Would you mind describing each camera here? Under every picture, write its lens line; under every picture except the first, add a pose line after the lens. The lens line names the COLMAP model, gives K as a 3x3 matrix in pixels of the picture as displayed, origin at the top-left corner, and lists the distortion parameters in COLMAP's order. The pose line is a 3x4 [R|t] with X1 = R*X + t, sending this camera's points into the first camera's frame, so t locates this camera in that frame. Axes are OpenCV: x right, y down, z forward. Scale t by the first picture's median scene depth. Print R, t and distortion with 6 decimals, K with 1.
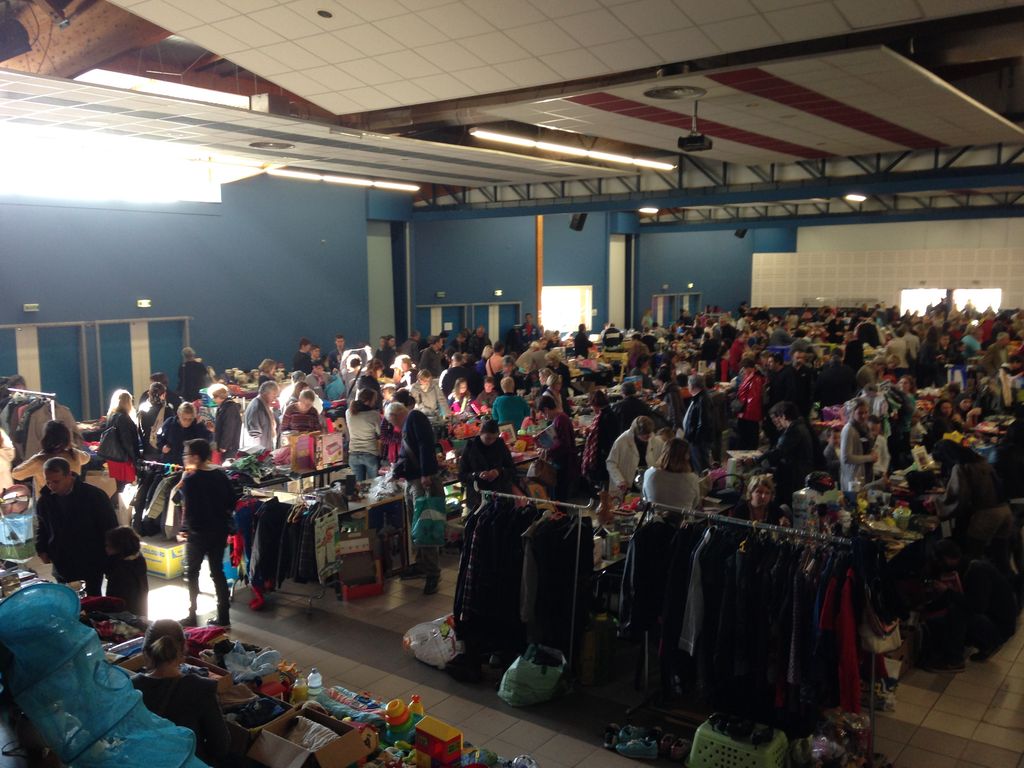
lens RADIAL K [[976.6, 0, 518.3], [0, 976.6, 365.1], [0, 0, 1]] dist [0.125638, 0.000000]
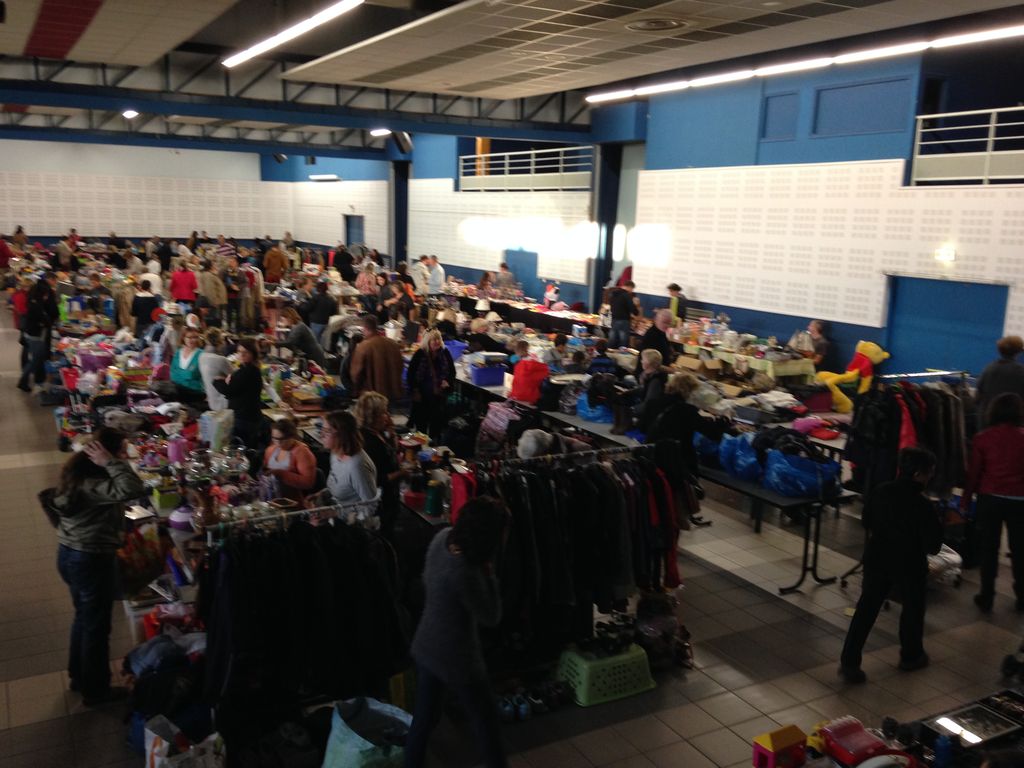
lens RADIAL K [[976.6, 0, 514.2], [0, 976.6, 380.9], [0, 0, 1]] dist [0.125638, 0.000000]
pose [[0.419827, -0.147452, 0.895546, -0.188547], [0.064723, 0.989067, 0.132508, -0.017018], [-0.905293, 0.002332, 0.424780, 0.175615]]
